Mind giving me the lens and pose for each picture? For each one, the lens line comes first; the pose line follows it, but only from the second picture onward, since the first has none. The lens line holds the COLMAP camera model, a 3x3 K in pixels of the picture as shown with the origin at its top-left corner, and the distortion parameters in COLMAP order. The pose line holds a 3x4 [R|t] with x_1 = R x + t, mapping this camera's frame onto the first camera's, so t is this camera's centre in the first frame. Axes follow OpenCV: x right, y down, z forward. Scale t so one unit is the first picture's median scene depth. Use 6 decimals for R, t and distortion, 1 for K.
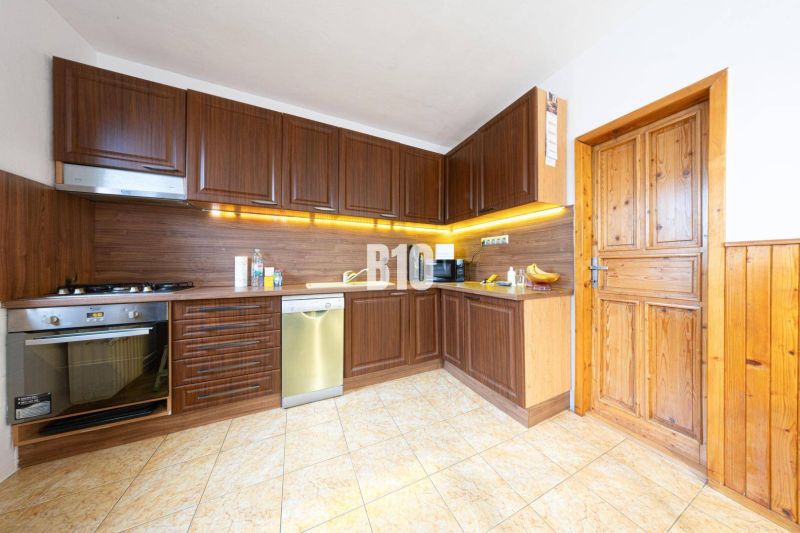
lens RADIAL K [[228.9, 0, 401.4], [0, 228.9, 266.1], [0, 0, 1]] dist [-0.000152, -0.000041]
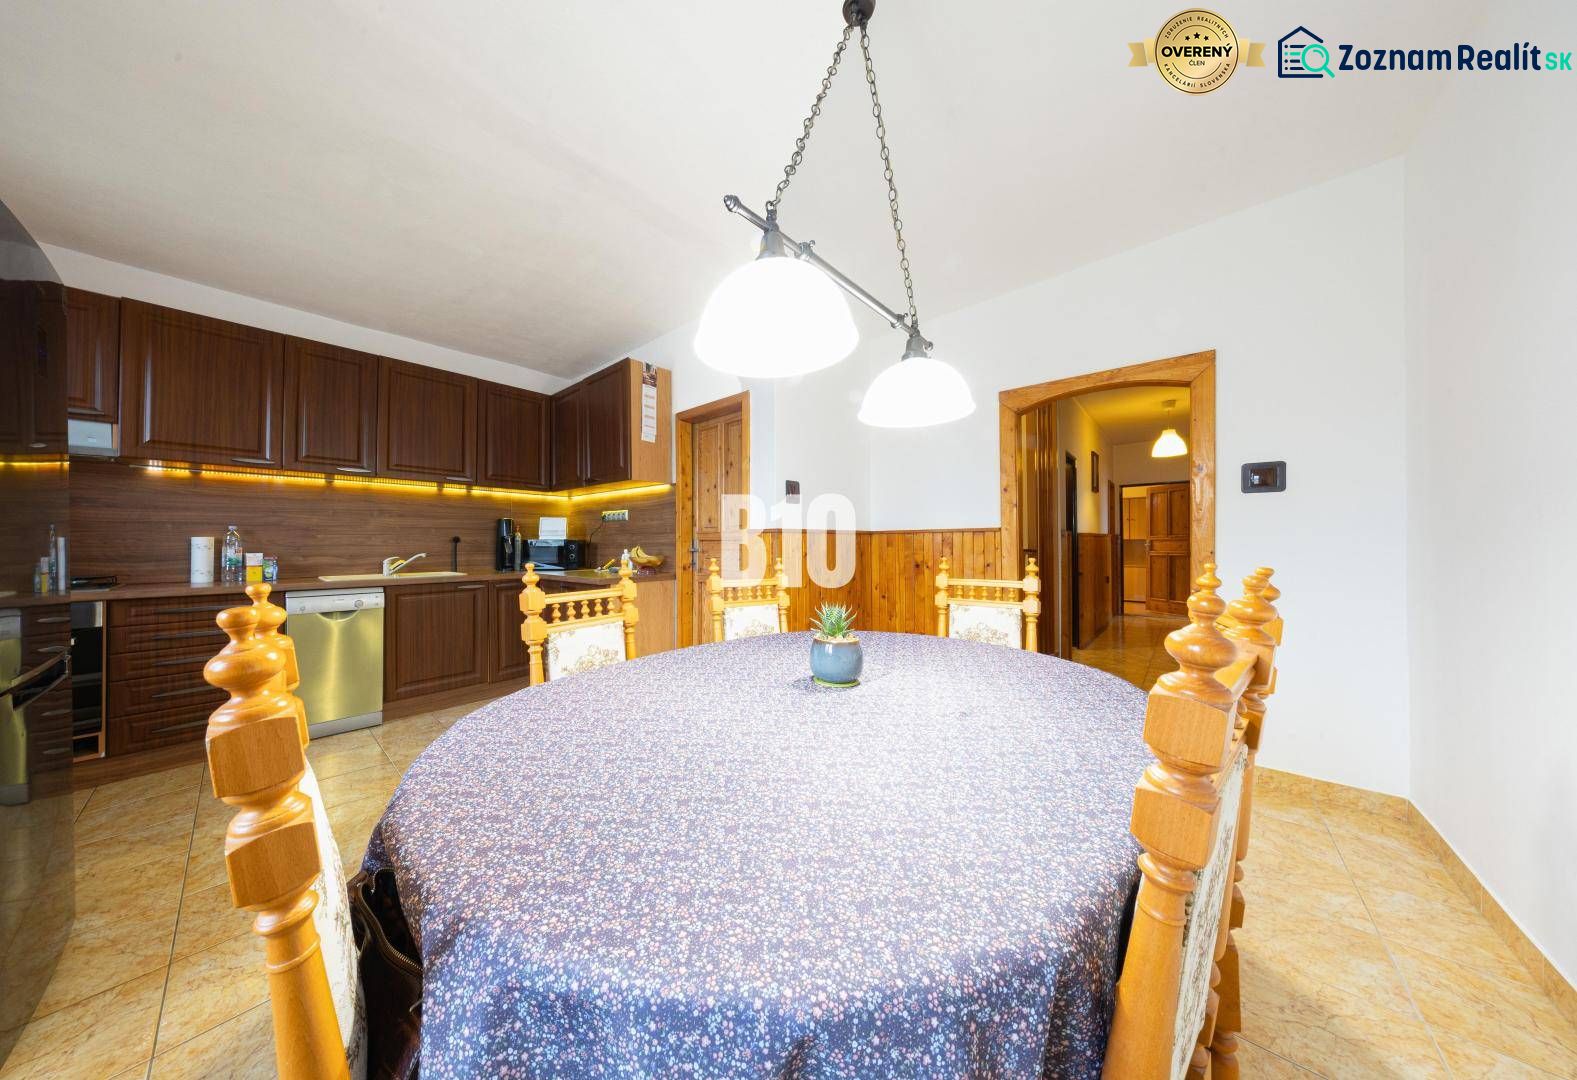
lens RADIAL K [[549.9, 0, 778.8], [0, 549.9, 534.1], [0, 0, 1]] dist [-0.013992, 0.000044]
pose [[0.928394, 0.002156, 0.371592, 0.272418], [0.005212, 0.999809, -0.018823, -0.012425], [-0.371562, 0.019412, 0.928205, -1.098307]]
